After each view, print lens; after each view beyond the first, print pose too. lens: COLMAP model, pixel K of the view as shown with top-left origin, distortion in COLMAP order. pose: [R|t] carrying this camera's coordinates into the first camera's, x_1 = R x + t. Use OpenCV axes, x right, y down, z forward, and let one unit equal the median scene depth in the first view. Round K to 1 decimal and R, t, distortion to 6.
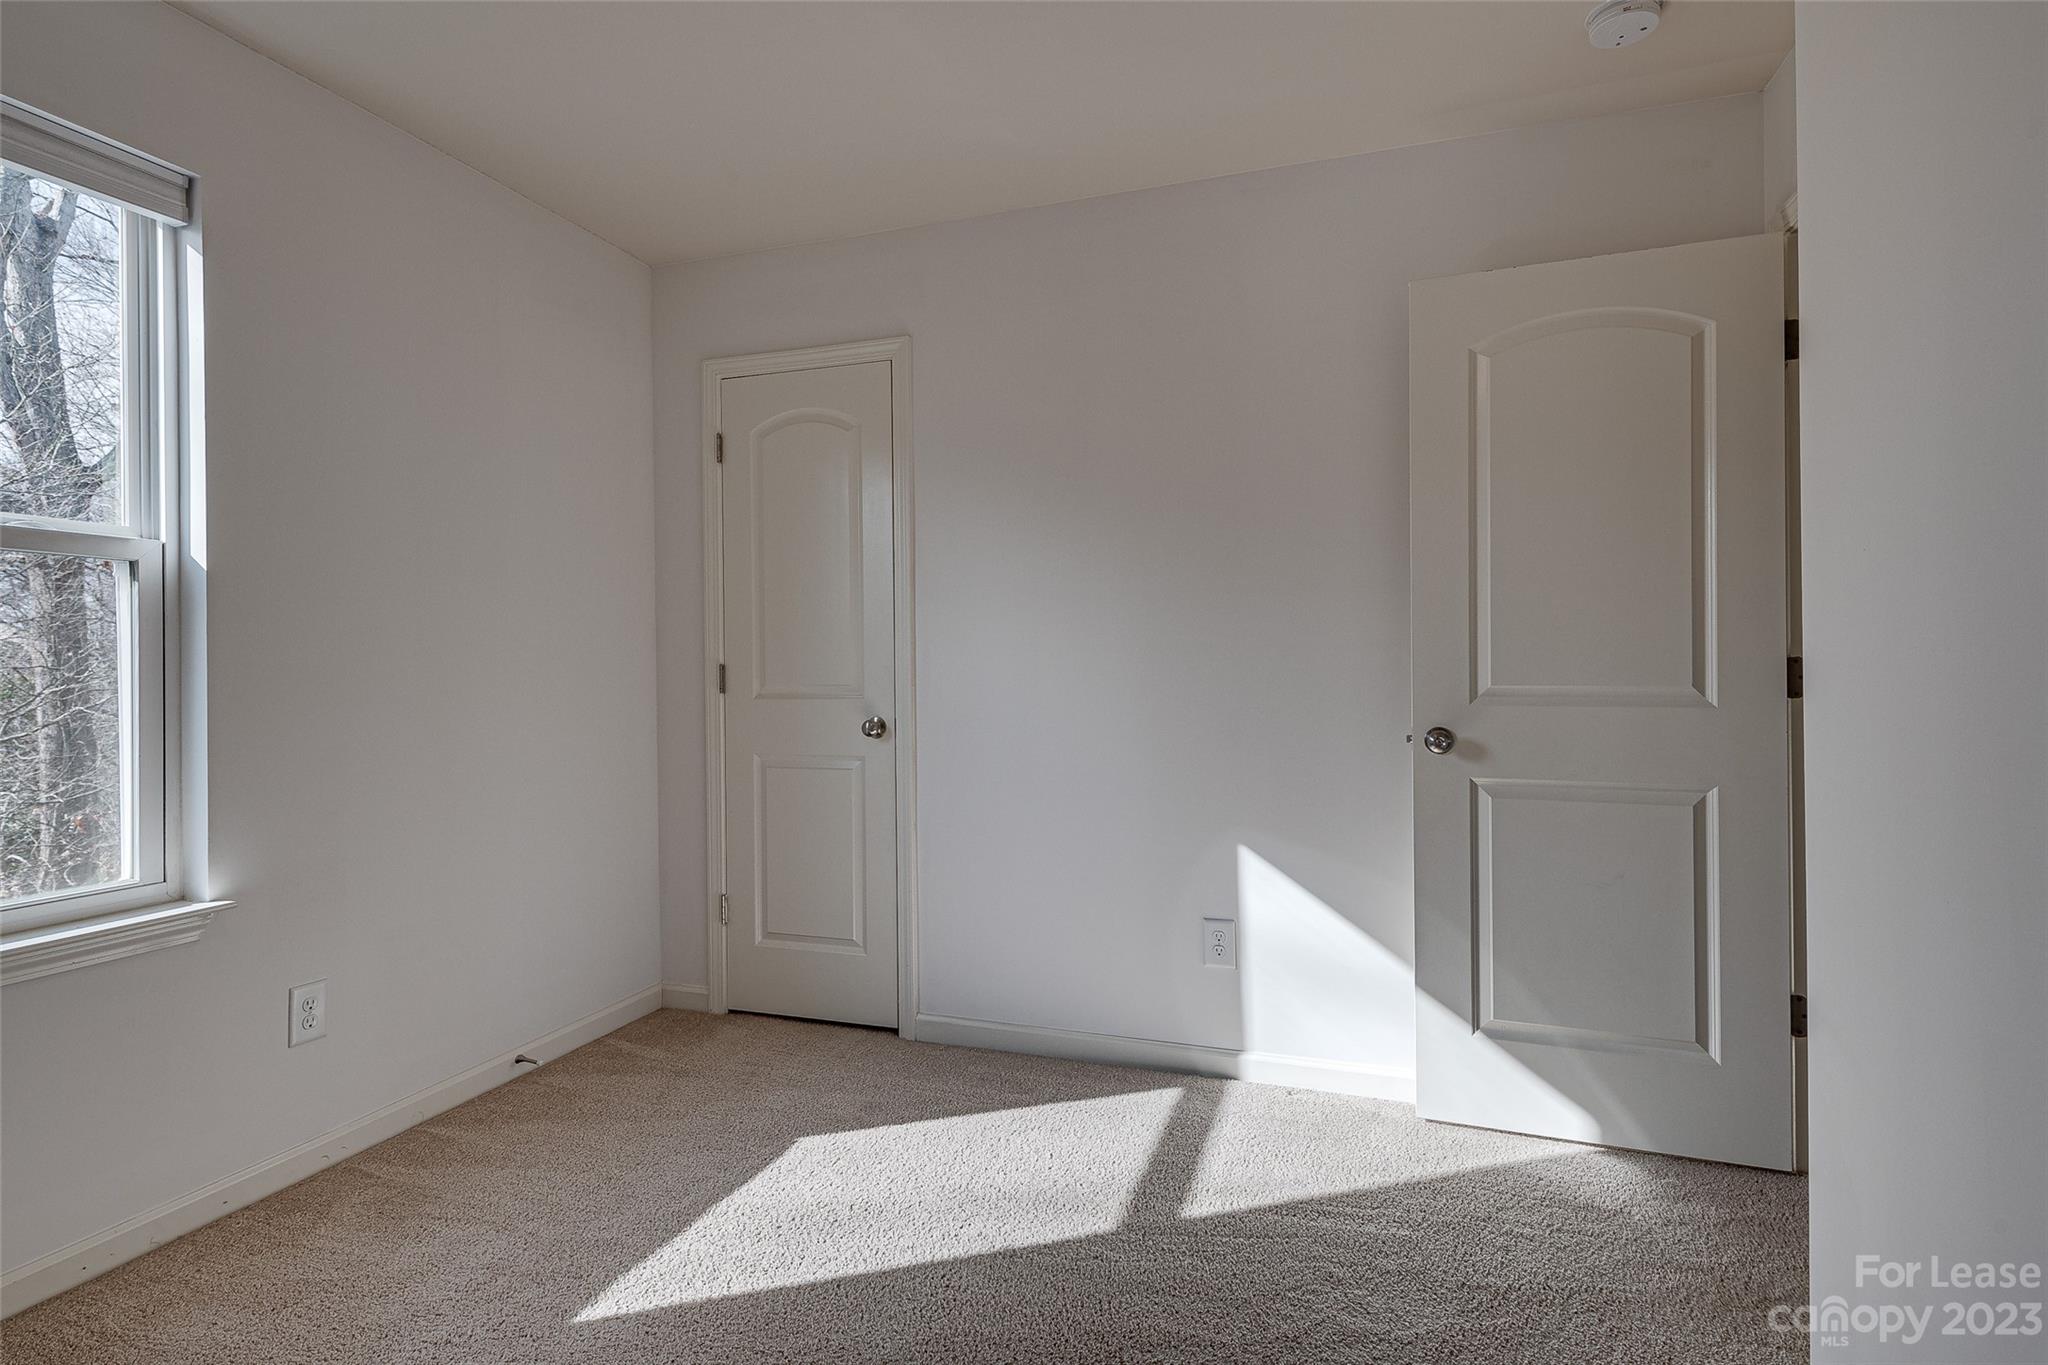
lens RADIAL K [[1016.5, 0, 1038.1], [0, 1016.5, 661.2], [0, 0, 1]] dist [0.019316, -0.010451]
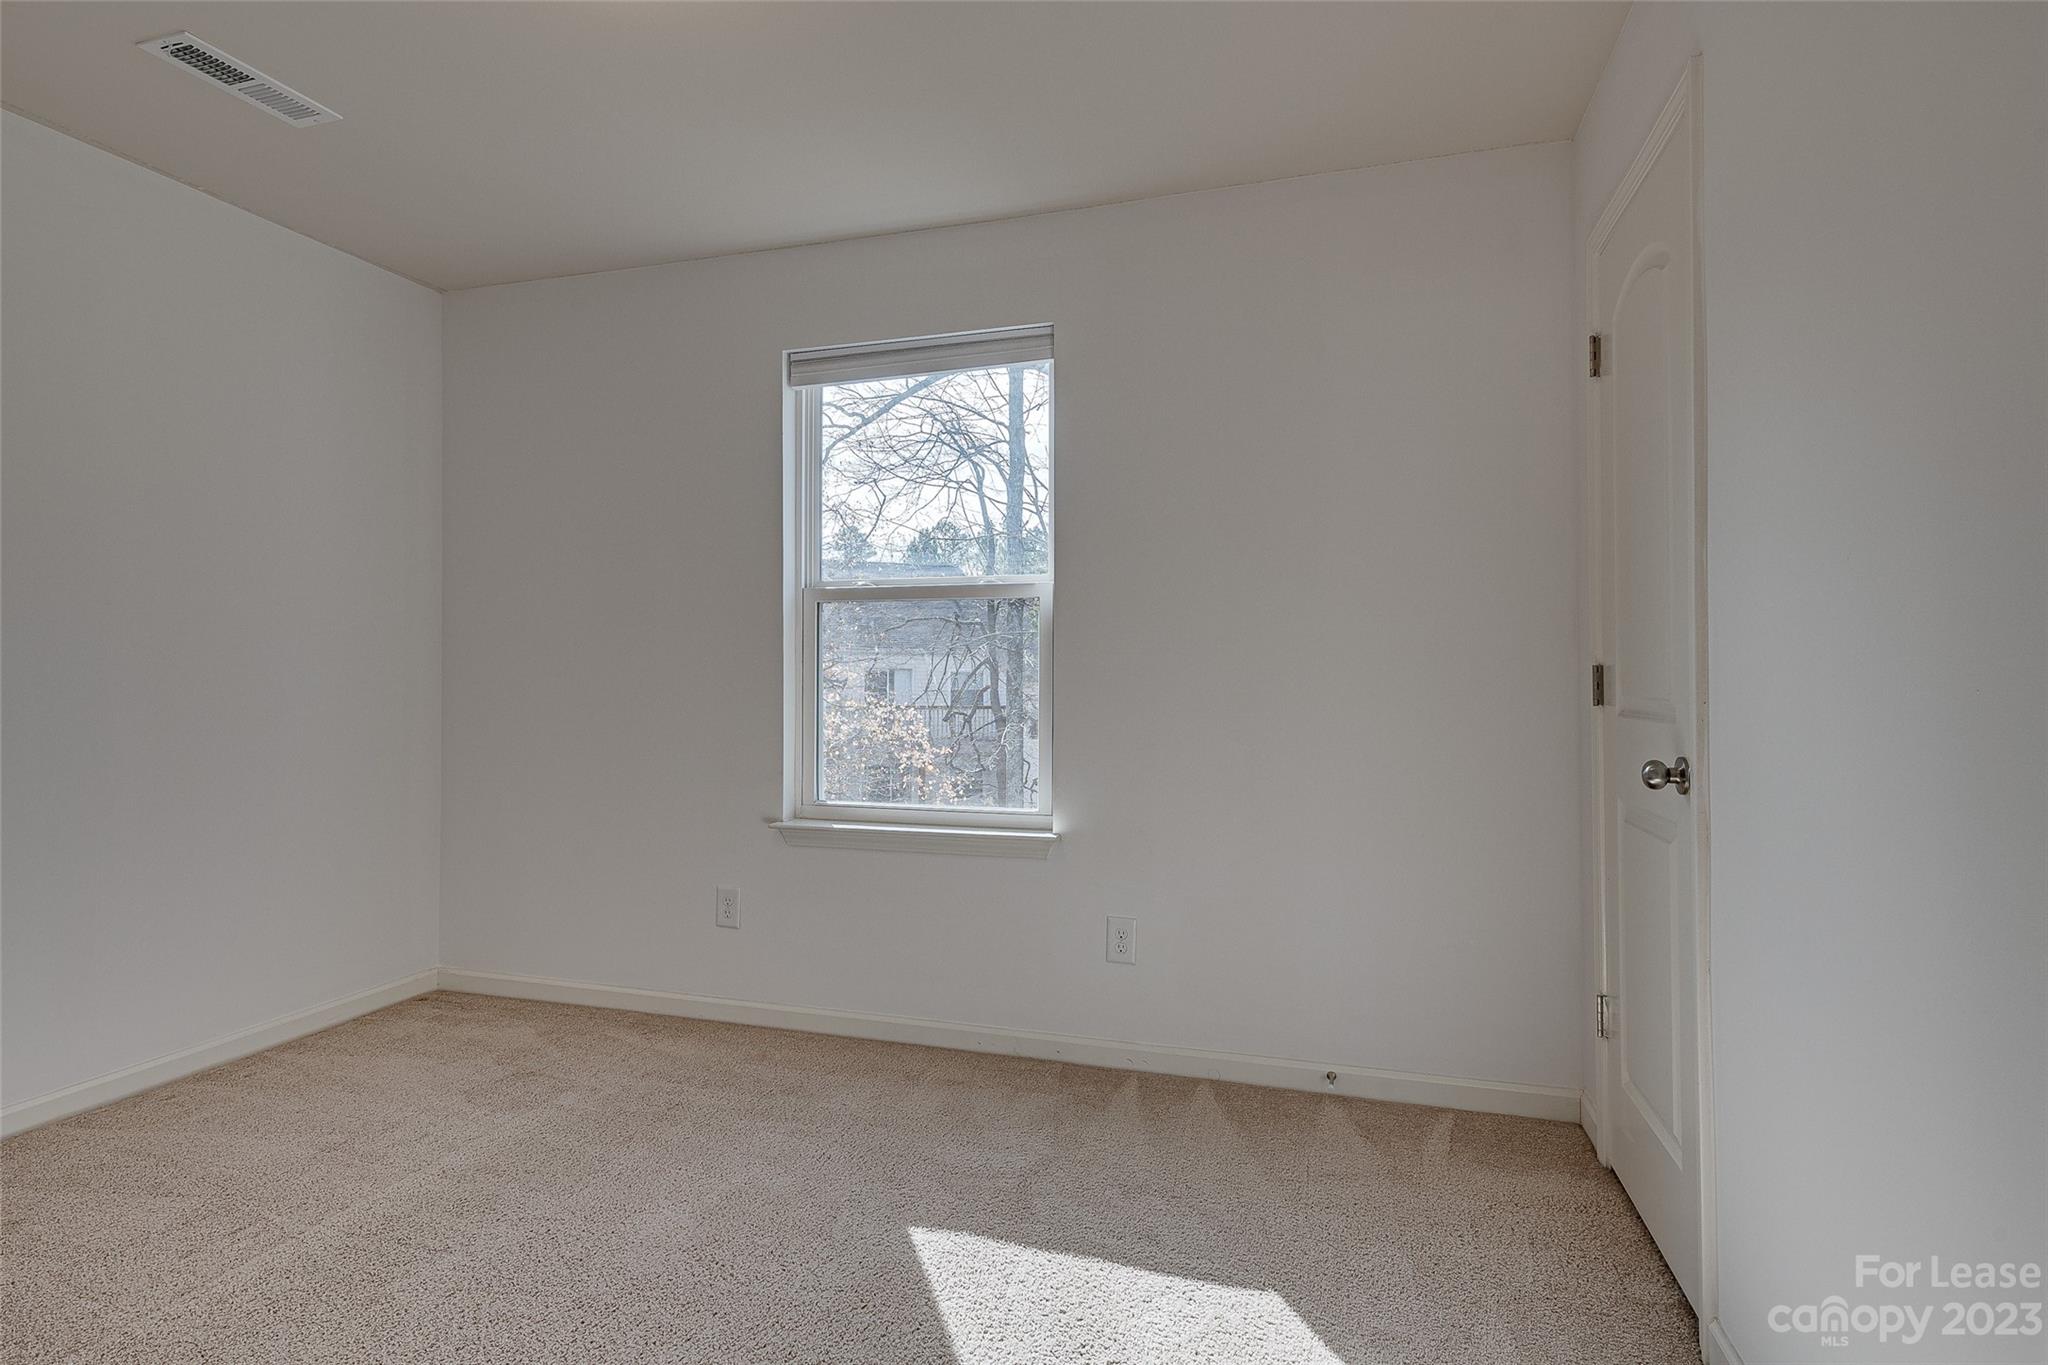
lens RADIAL K [[1016.5, 0, 1021.9], [0, 1016.5, 674.5], [0, 0, 1]] dist [0.019316, -0.010451]
pose [[0.030553, 0.002970, -0.999529, 0.457590], [0.001154, 0.999995, 0.003006, 0.008973], [0.999532, -0.001245, 0.030549, 0.708539]]
